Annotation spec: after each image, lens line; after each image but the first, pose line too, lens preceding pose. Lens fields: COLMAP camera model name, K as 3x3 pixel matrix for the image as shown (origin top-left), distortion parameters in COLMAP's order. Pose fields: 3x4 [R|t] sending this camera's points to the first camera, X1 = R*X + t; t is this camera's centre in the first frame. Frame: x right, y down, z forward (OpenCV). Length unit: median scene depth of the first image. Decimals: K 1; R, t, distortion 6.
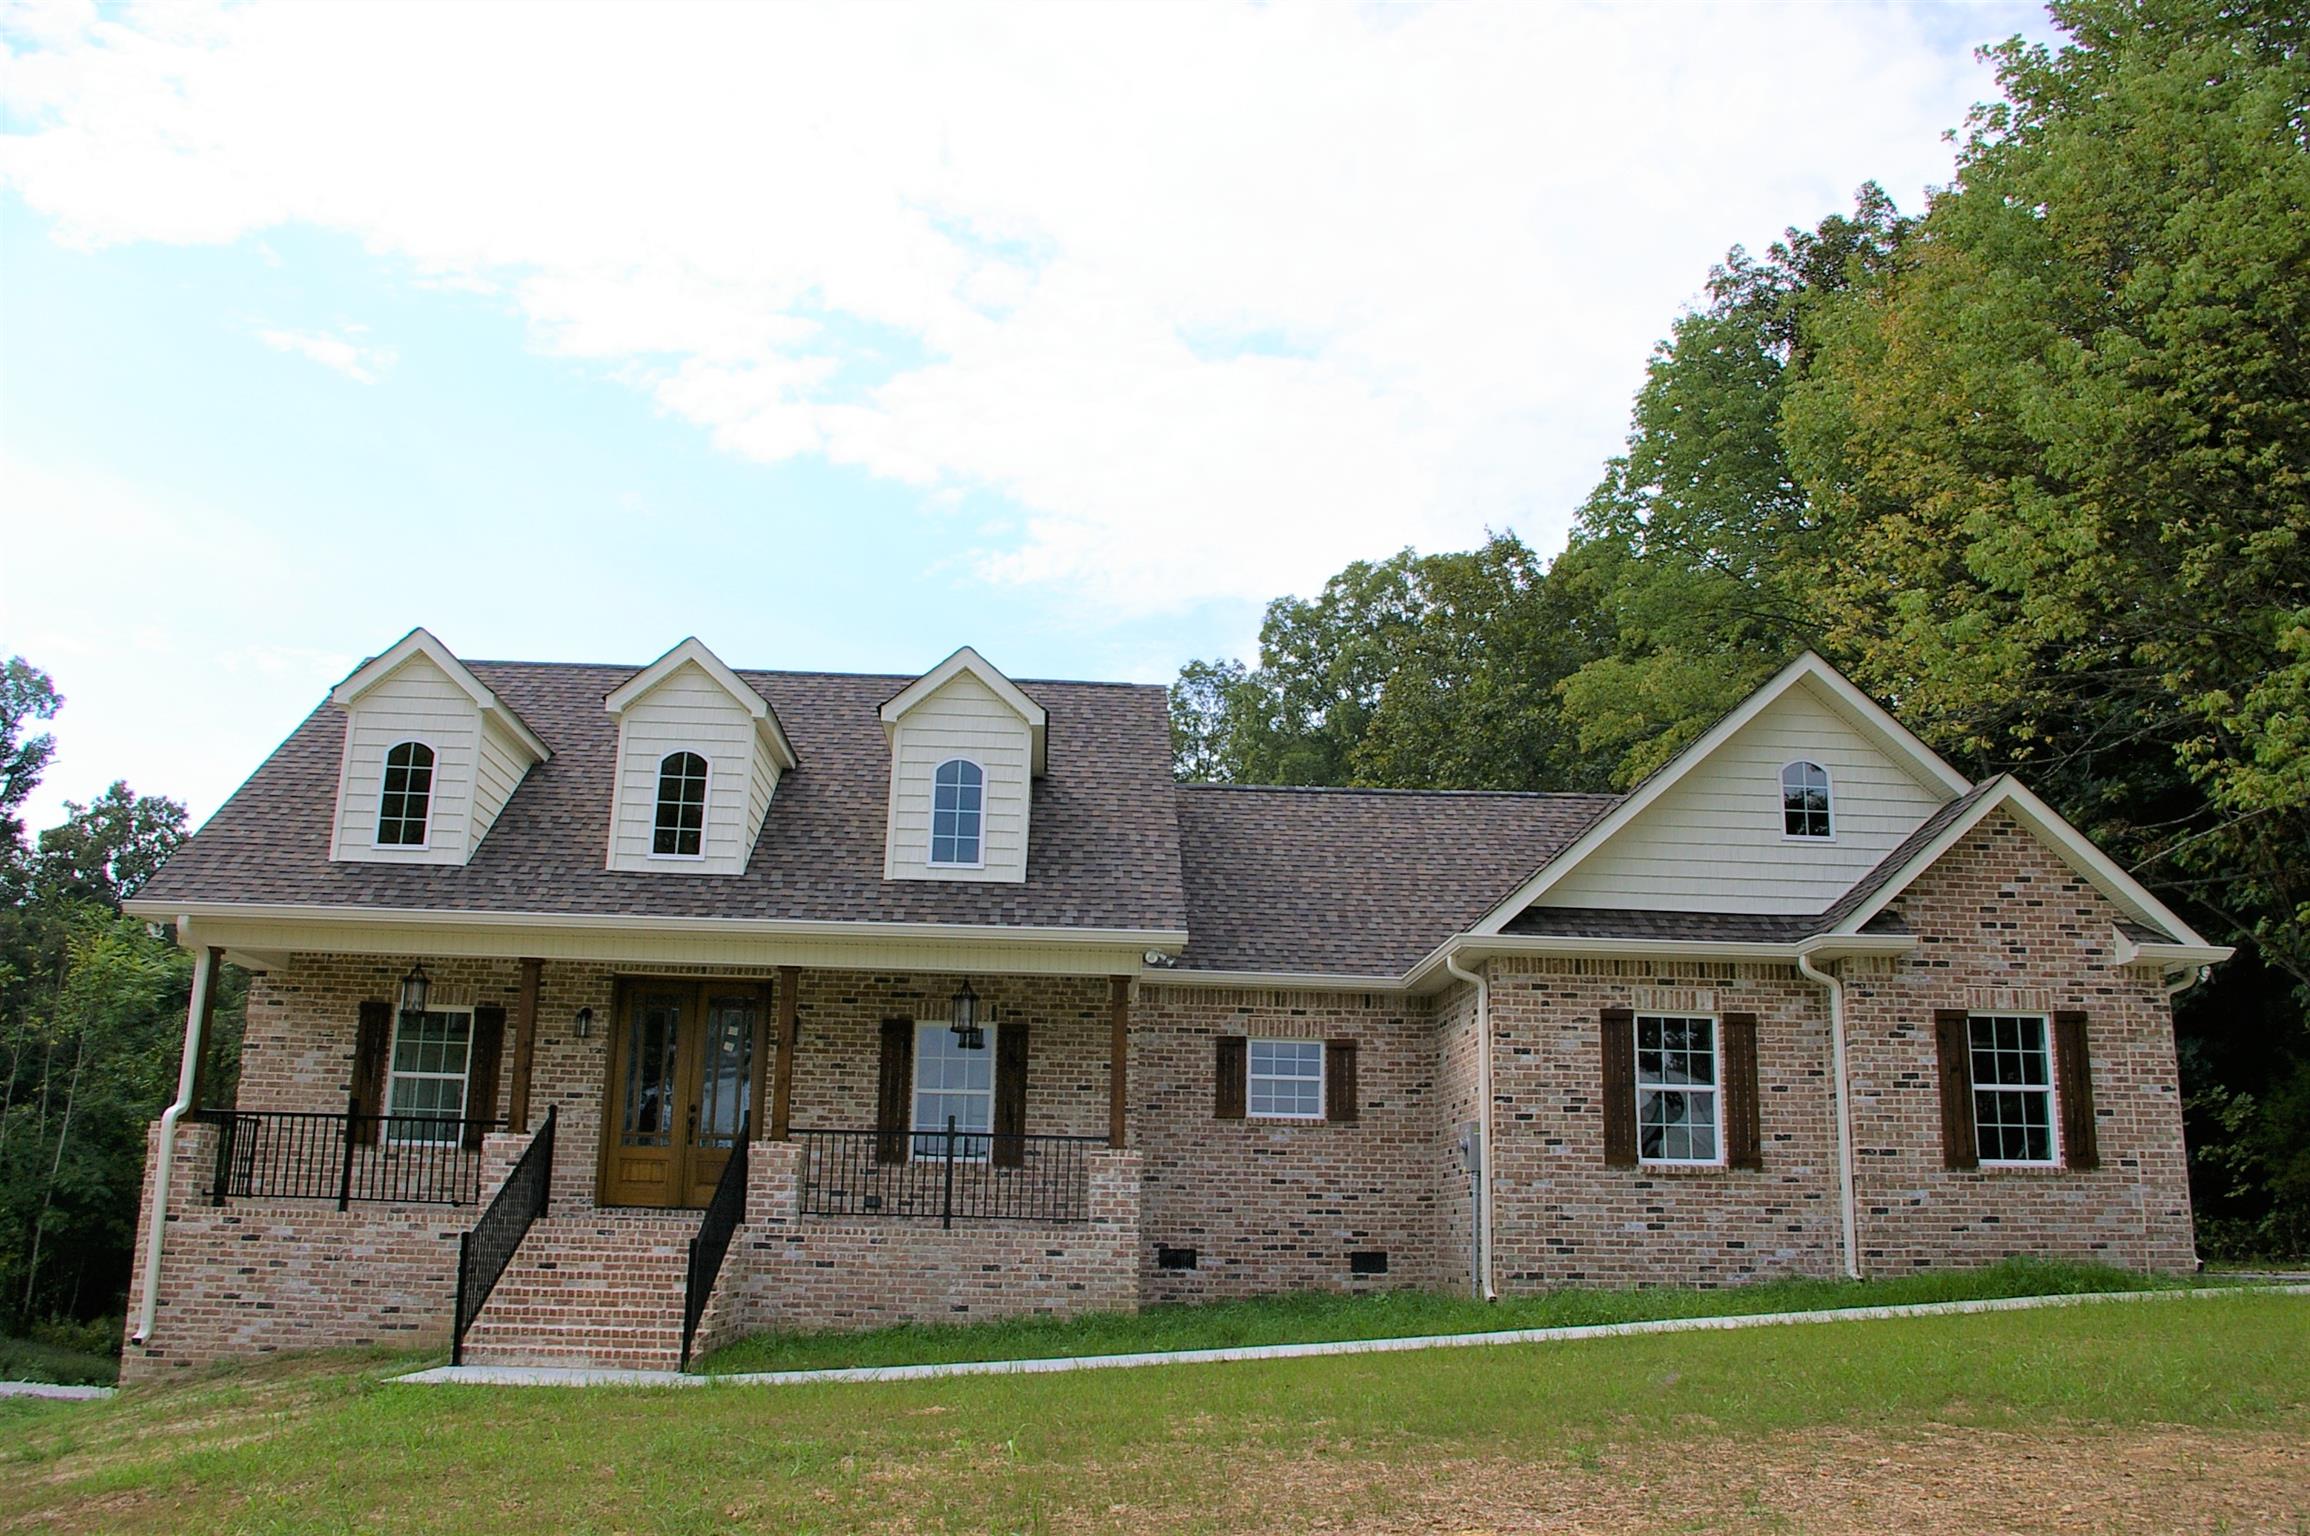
lens RADIAL K [[1822.4, 0, 1163.1], [0, 1822.4, 779.3], [0, 0, 1]] dist [-0.081506, 0.012946]
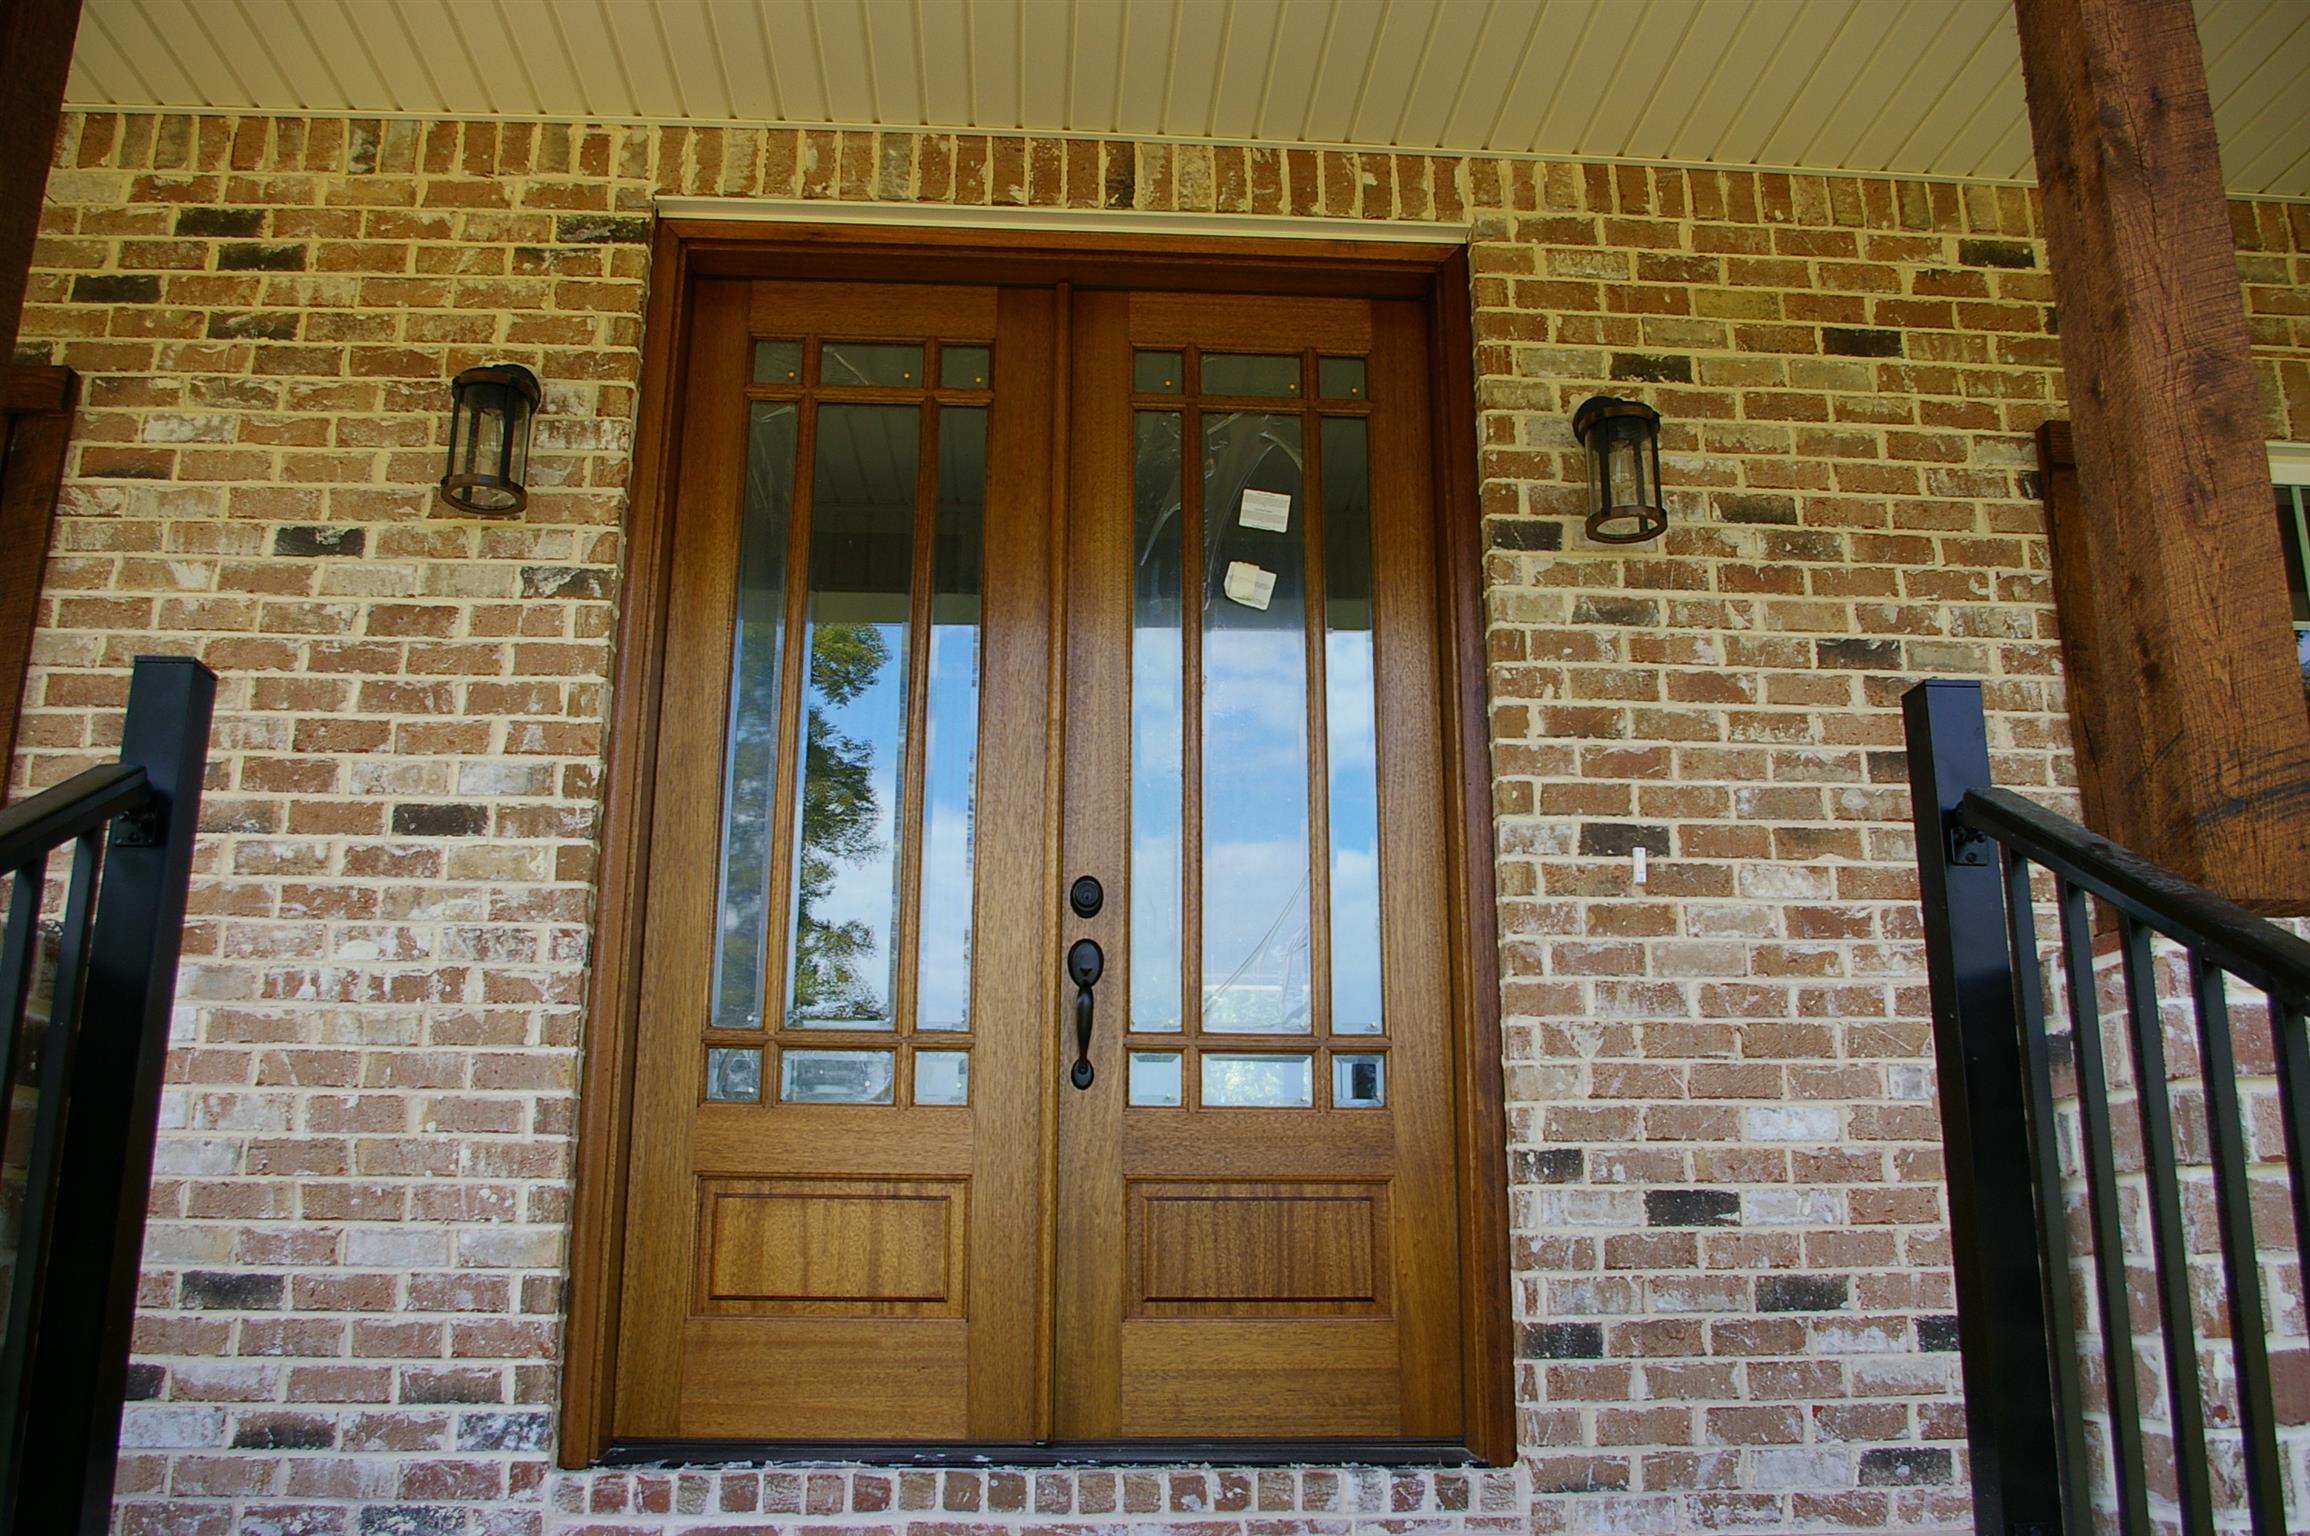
lens RADIAL K [[1822.4, 0, 1163.1], [0, 1822.4, 779.3], [0, 0, 1]] dist [-0.081506, 0.012946]
pose [[0.999573, -0.012727, 0.026293, -0.257327], [0.012960, 0.999878, -0.008697, 0.172111], [-0.026179, 0.009034, 0.999616, 0.813175]]
